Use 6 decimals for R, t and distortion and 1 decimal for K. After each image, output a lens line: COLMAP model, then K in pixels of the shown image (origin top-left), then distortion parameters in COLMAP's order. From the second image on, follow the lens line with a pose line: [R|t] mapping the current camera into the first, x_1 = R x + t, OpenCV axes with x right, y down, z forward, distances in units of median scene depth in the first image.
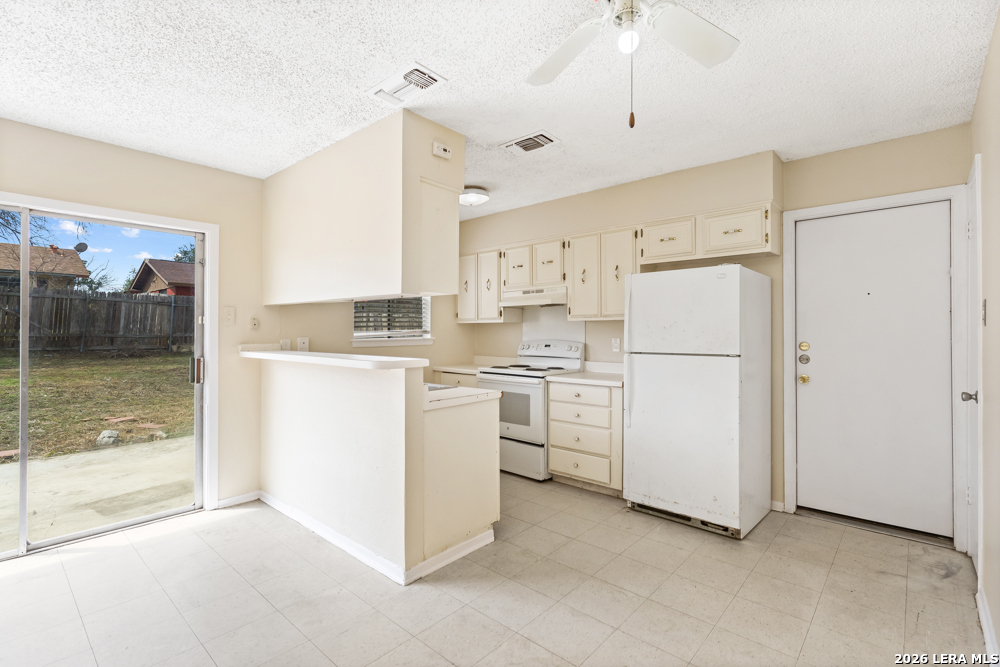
lens RADIAL K [[462.2, 0, 498.3], [0, 462.2, 331.4], [0, 0, 1]] dist [-0.000658, 0.001117]
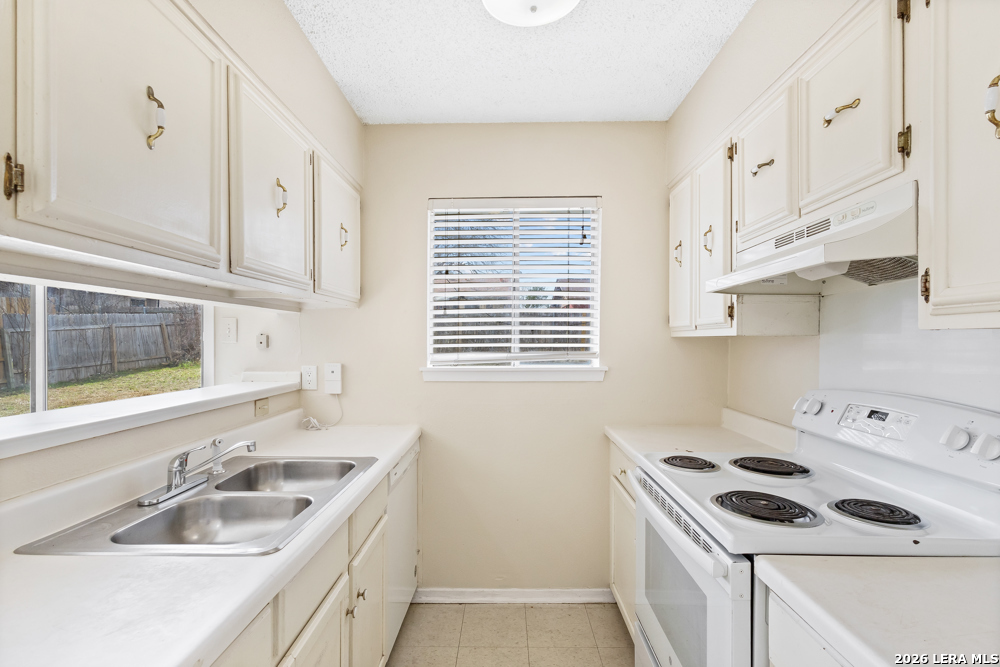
lens RADIAL K [[473.0, 0, 507.4], [0, 473.0, 343.5], [0, 0, 1]] dist [-0.001170, 0.000029]
pose [[0.670998, 0.005298, -0.741441, 0.222973], [-0.001375, 0.999982, 0.005901, -0.020001], [0.741458, -0.002940, 0.670992, 0.821387]]
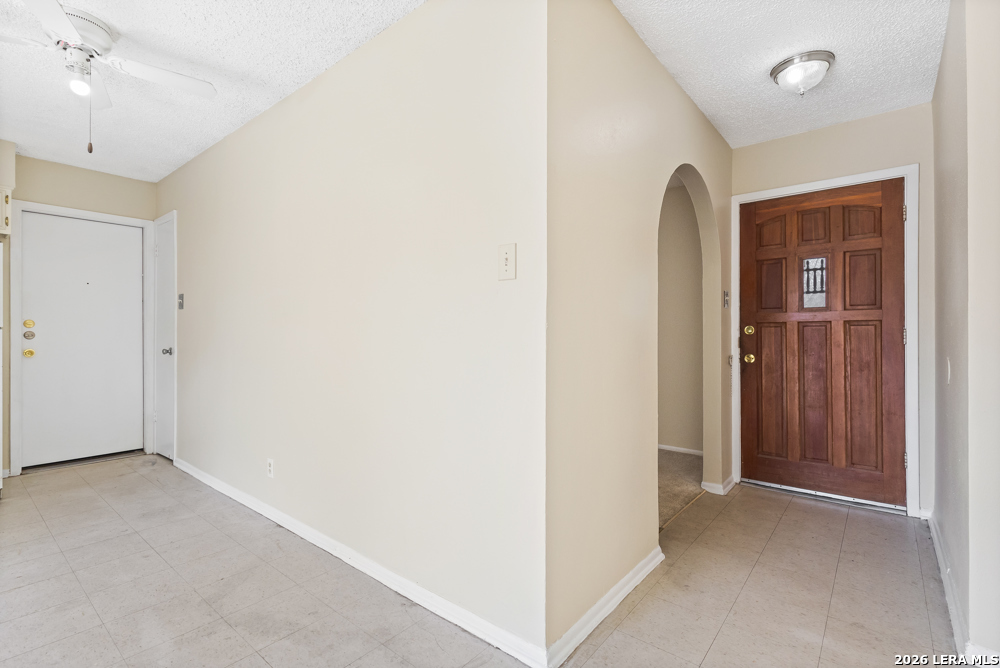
lens RADIAL K [[462.2, 0, 498.3], [0, 462.2, 331.9], [0, 0, 1]] dist [-0.000658, 0.001117]
pose [[-0.041217, 0.003017, 0.999146, -0.485224], [-0.003874, 0.999987, -0.003179, 0.049066], [-0.999143, -0.004002, -0.041205, -0.090826]]
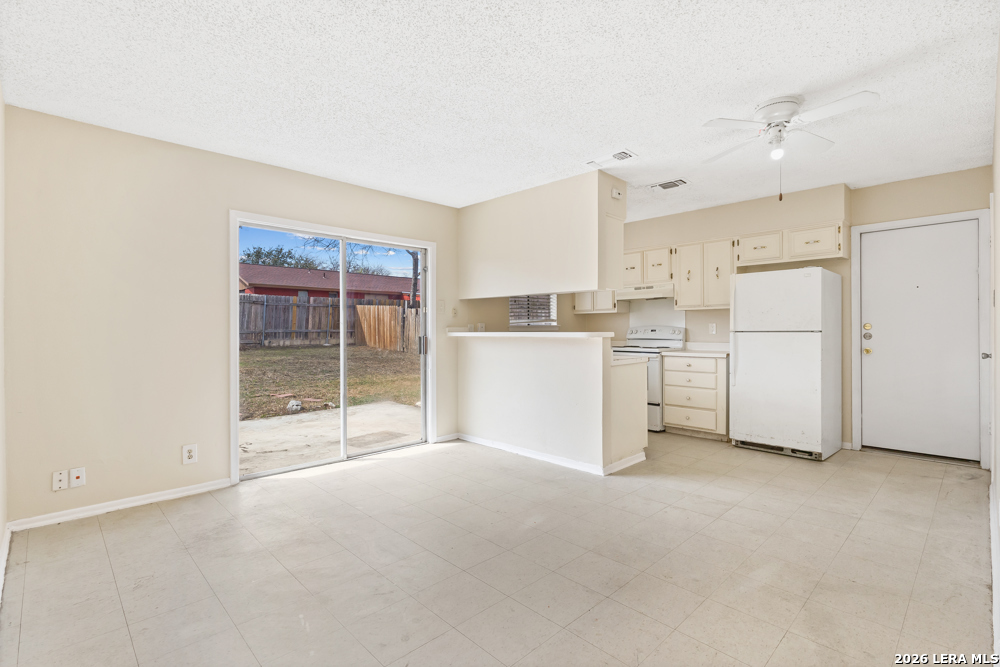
lens RADIAL K [[467.1, 0, 504.4], [0, 467.1, 332.2], [0, 0, 1]] dist [0.000104, -0.000072]
pose [[0.998131, -0.004349, -0.060953, -0.293466], [0.004712, 0.999972, 0.005820, 0.034246], [0.060926, -0.006096, 0.998124, -0.398500]]
